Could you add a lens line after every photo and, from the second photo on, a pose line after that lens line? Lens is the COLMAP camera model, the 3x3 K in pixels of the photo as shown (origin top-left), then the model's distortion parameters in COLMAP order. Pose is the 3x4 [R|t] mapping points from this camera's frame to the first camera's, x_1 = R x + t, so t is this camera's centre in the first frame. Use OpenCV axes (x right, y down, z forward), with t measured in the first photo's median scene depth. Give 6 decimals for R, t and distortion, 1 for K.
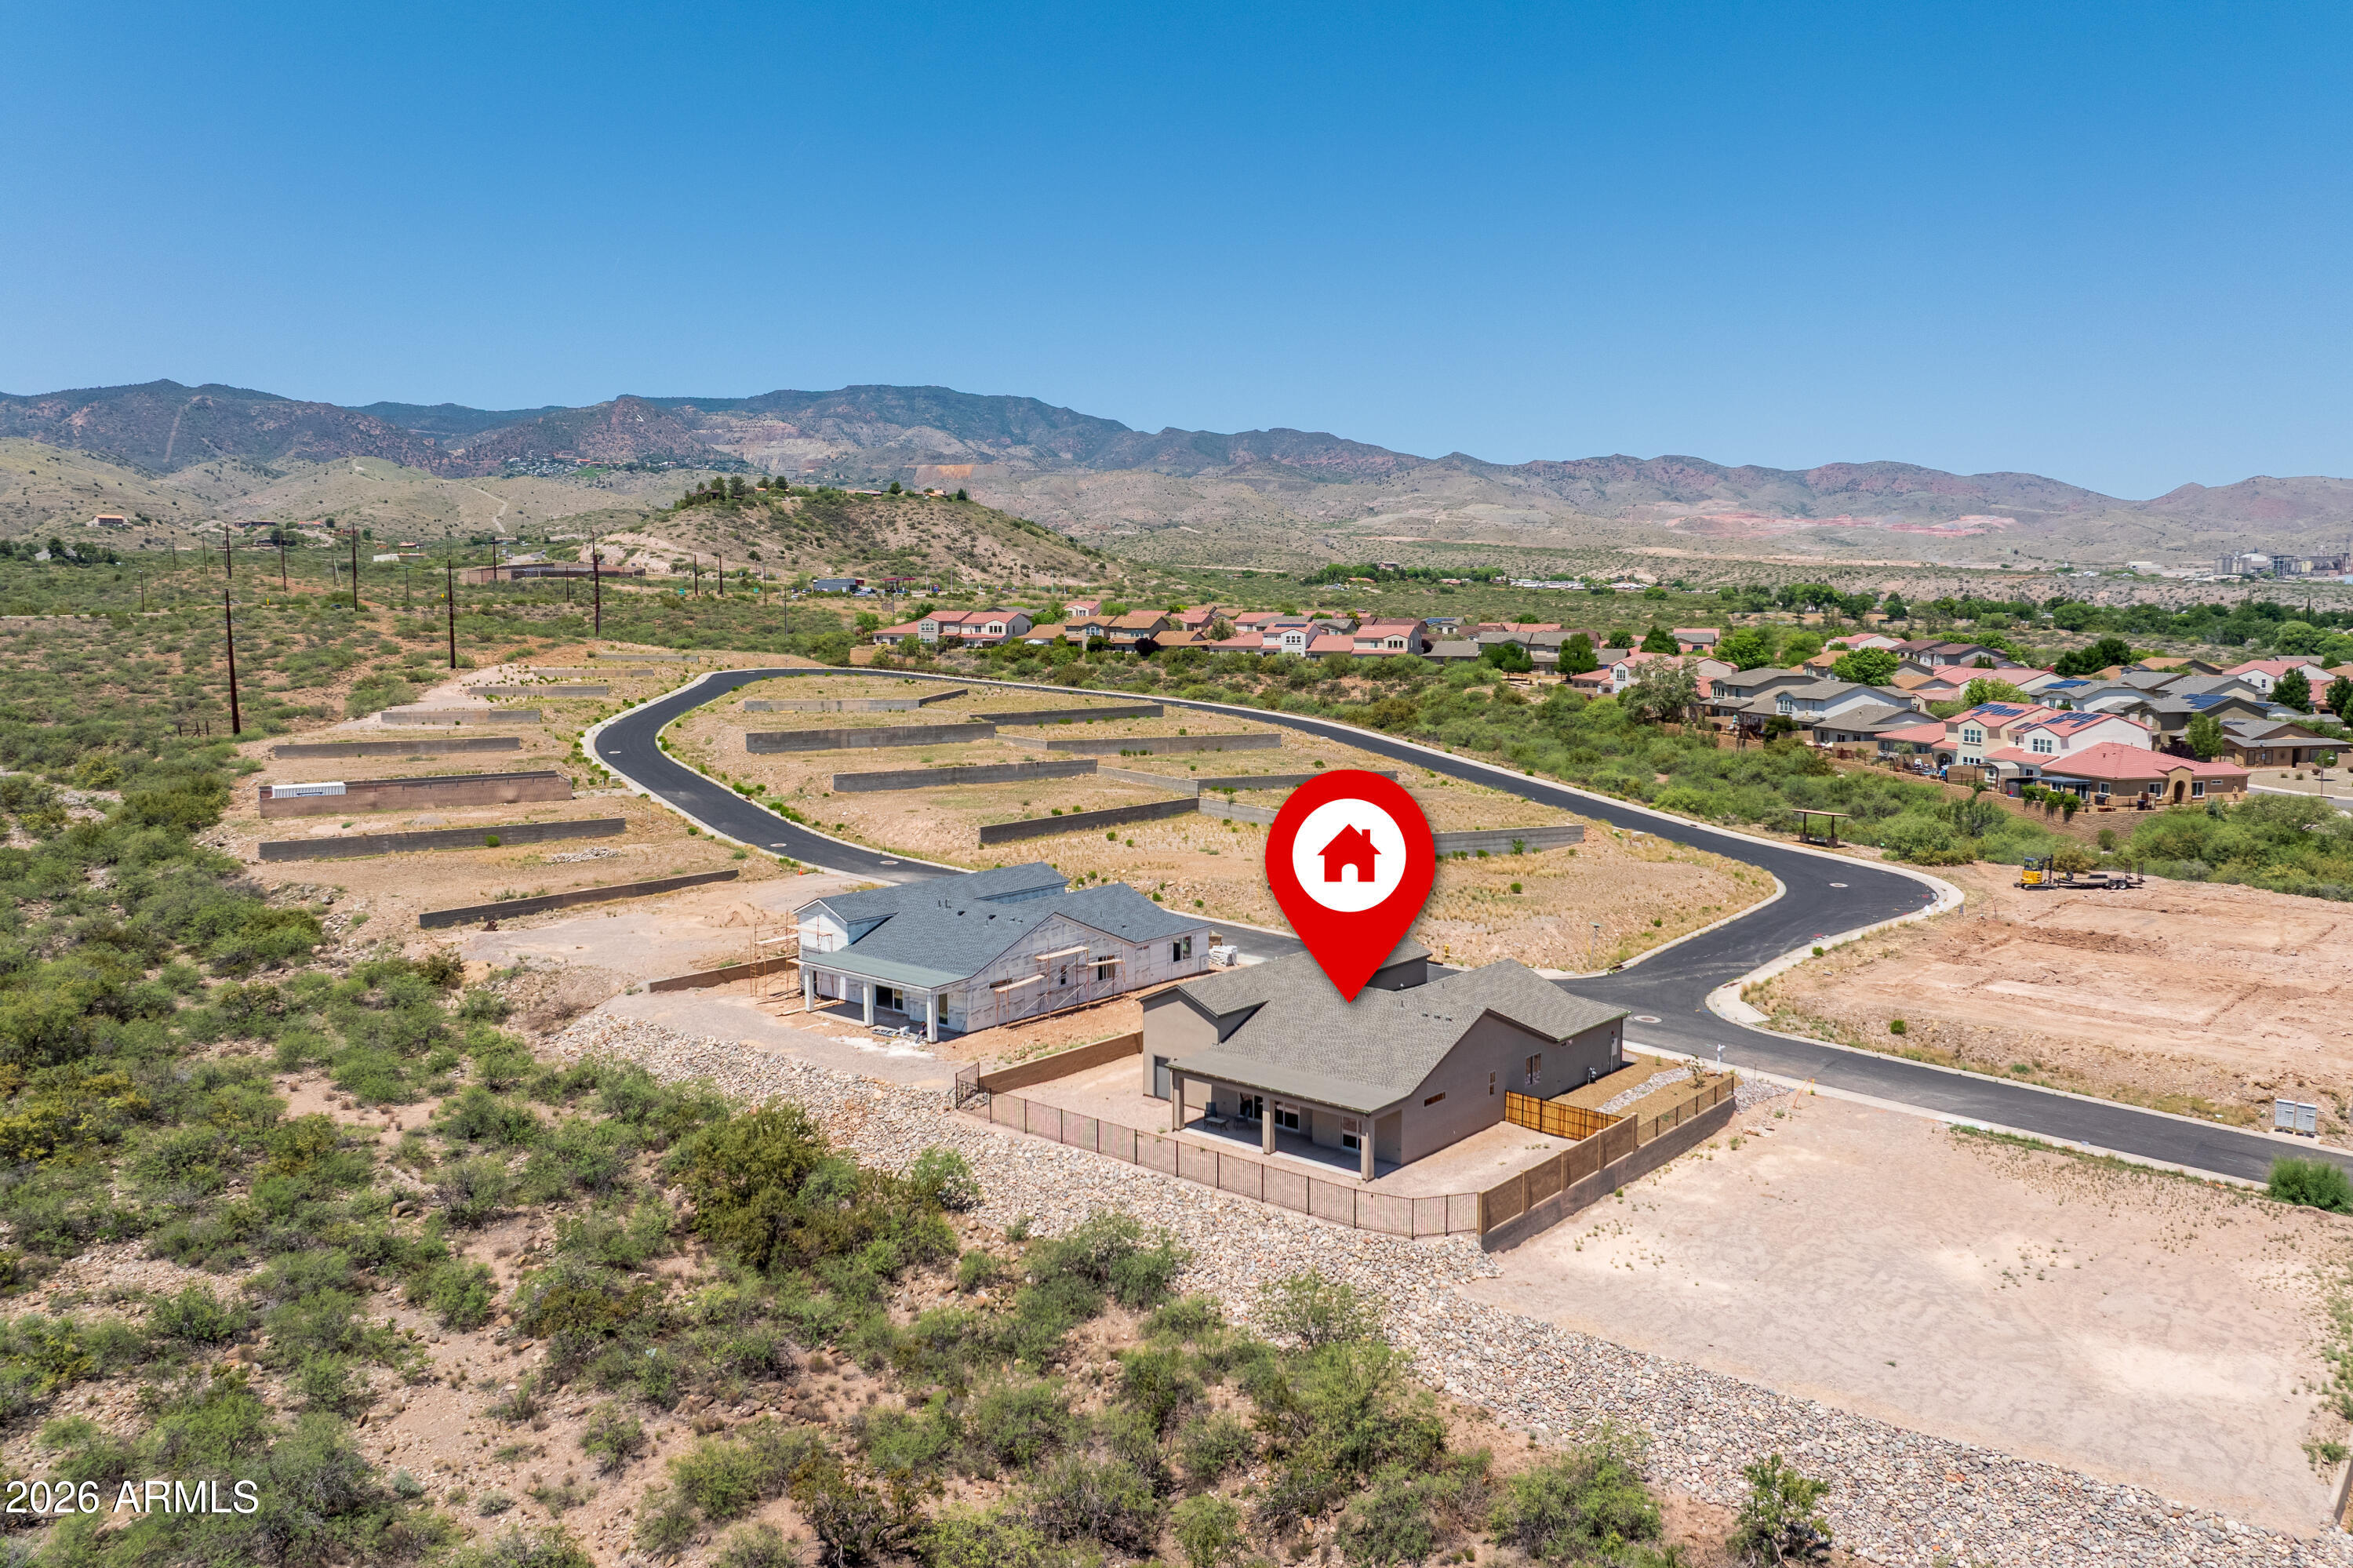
lens RADIAL K [[1671.4, 0, 1191.3], [0, 1671.4, 777.9], [0, 0, 1]] dist [-0.038607, 0.002055]
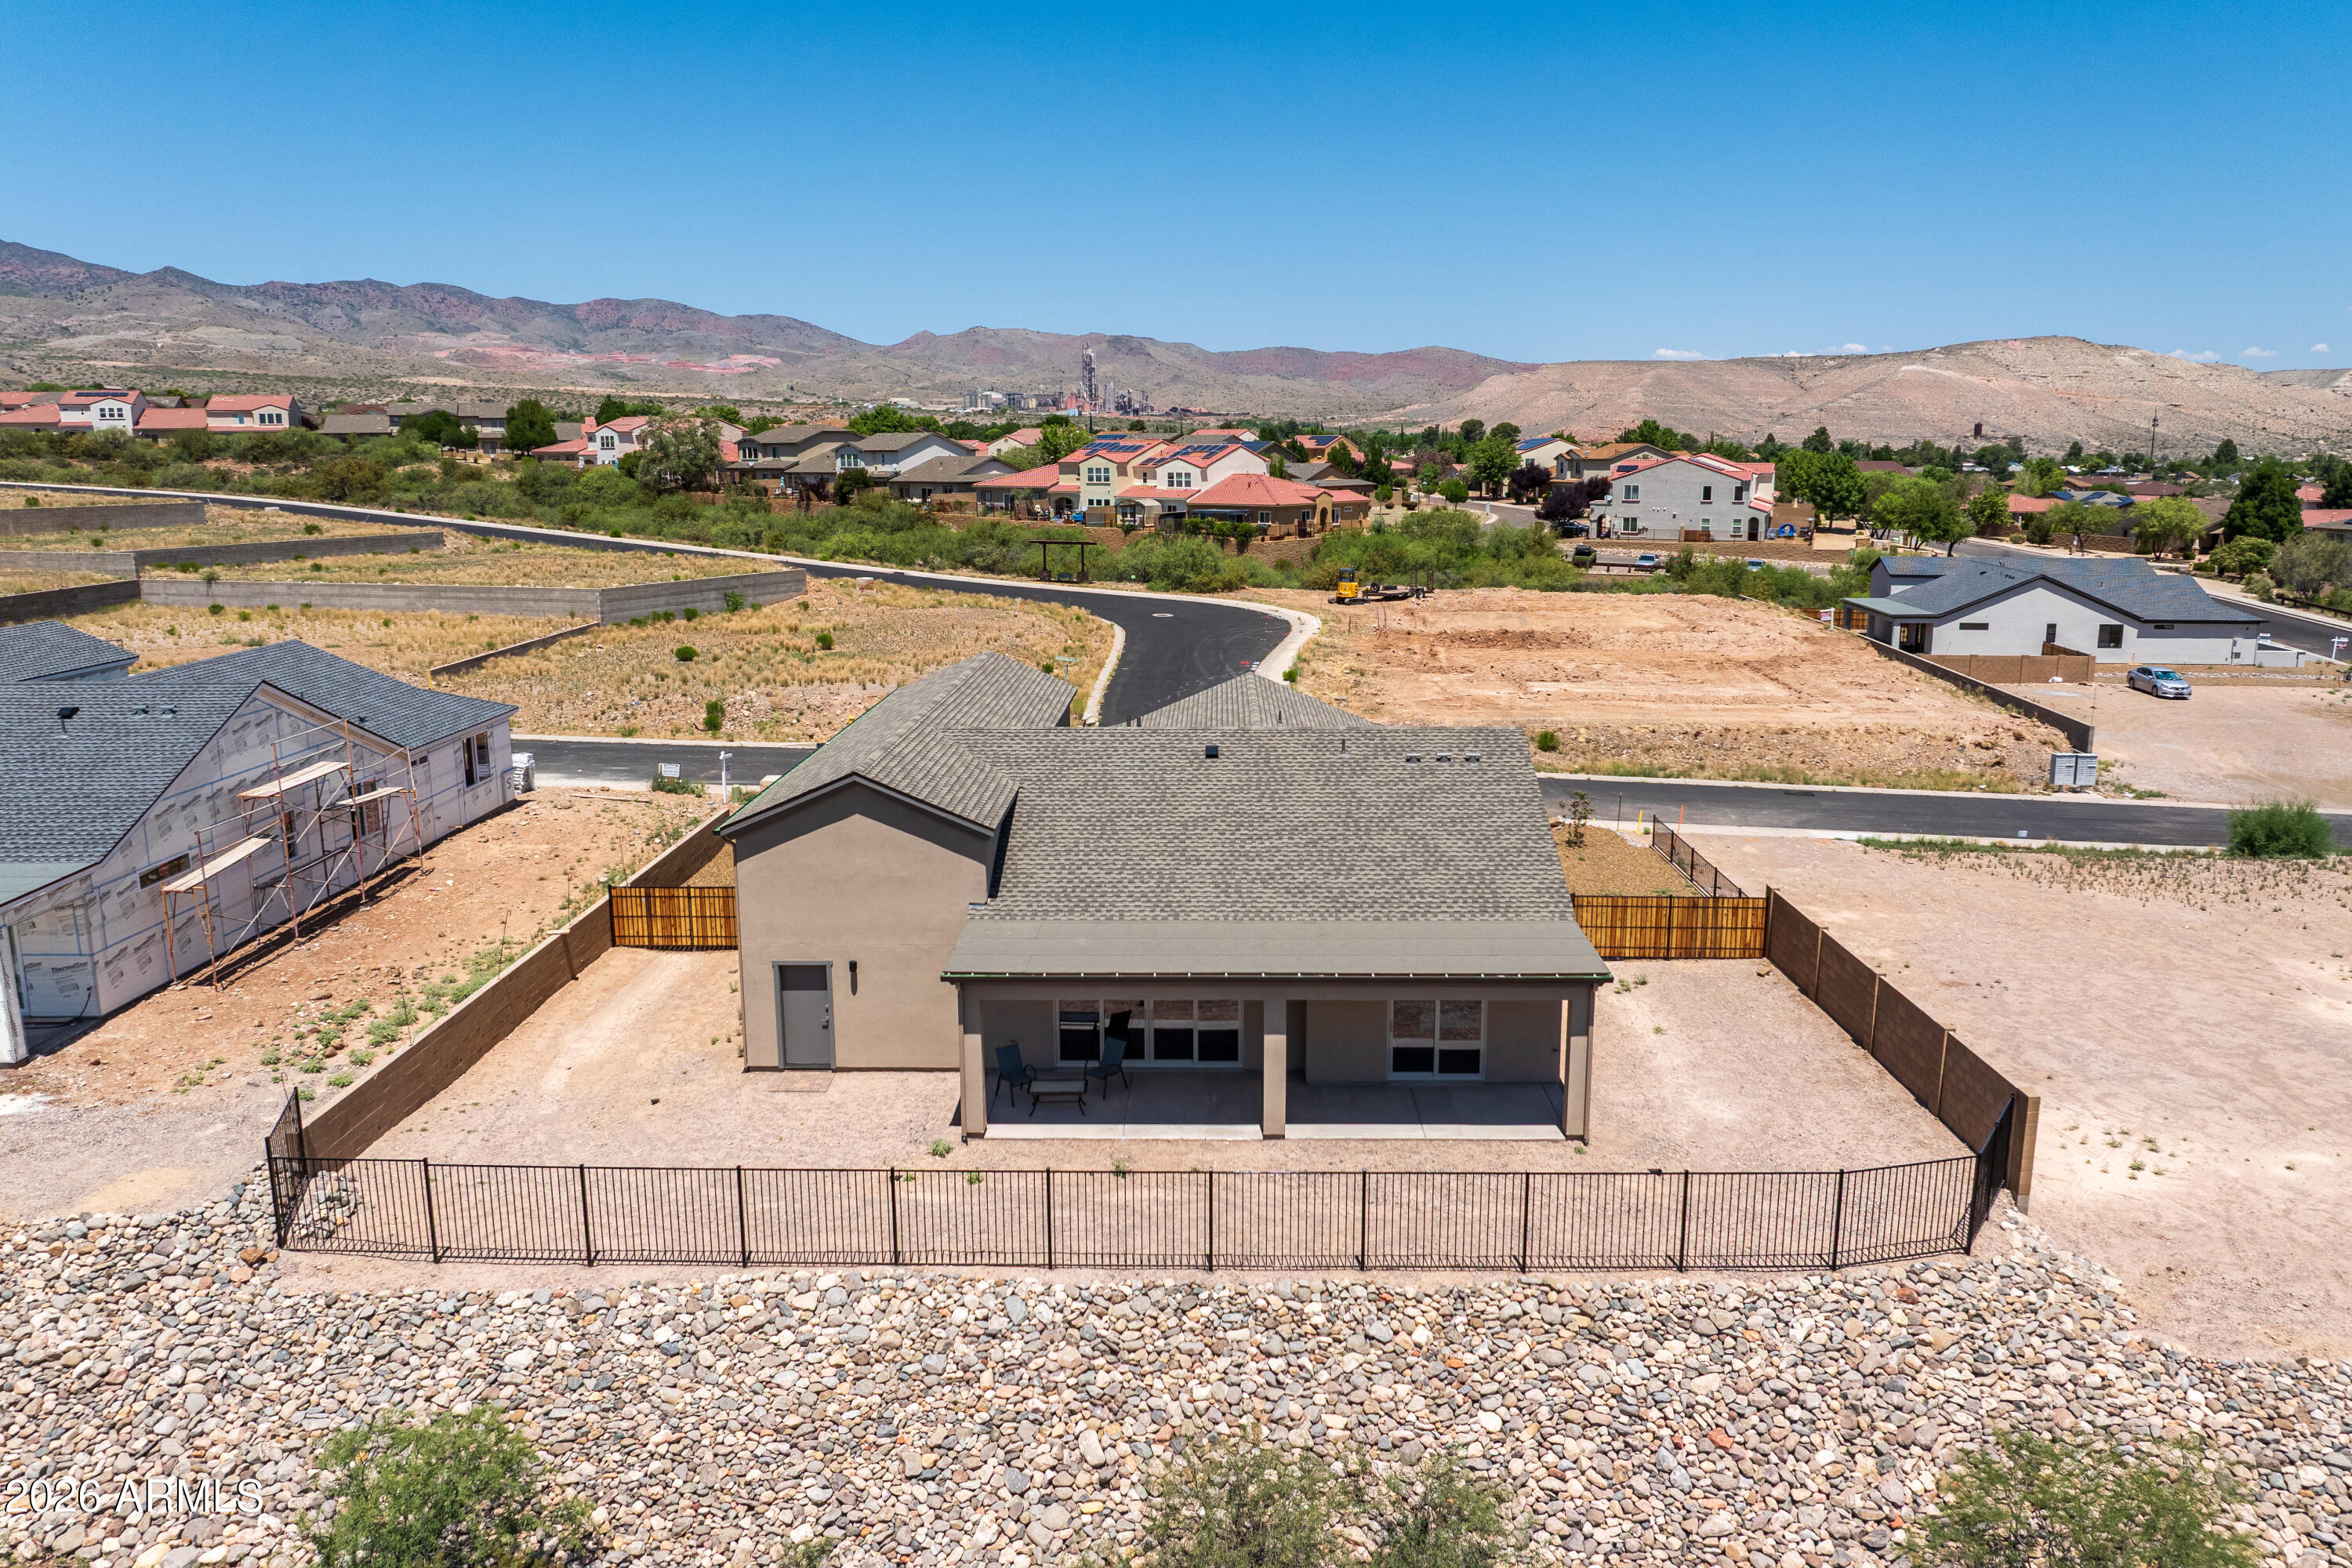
lens RADIAL K [[1670.6, 0, 1190.8], [0, 1670.6, 777.9], [0, 0, 1]] dist [-0.038607, 0.002055]
pose [[0.767574, -0.125143, 0.628625, -0.076720], [0.065319, 0.990921, 0.117511, 0.033735], [-0.637624, -0.049137, 0.768779, 0.259953]]
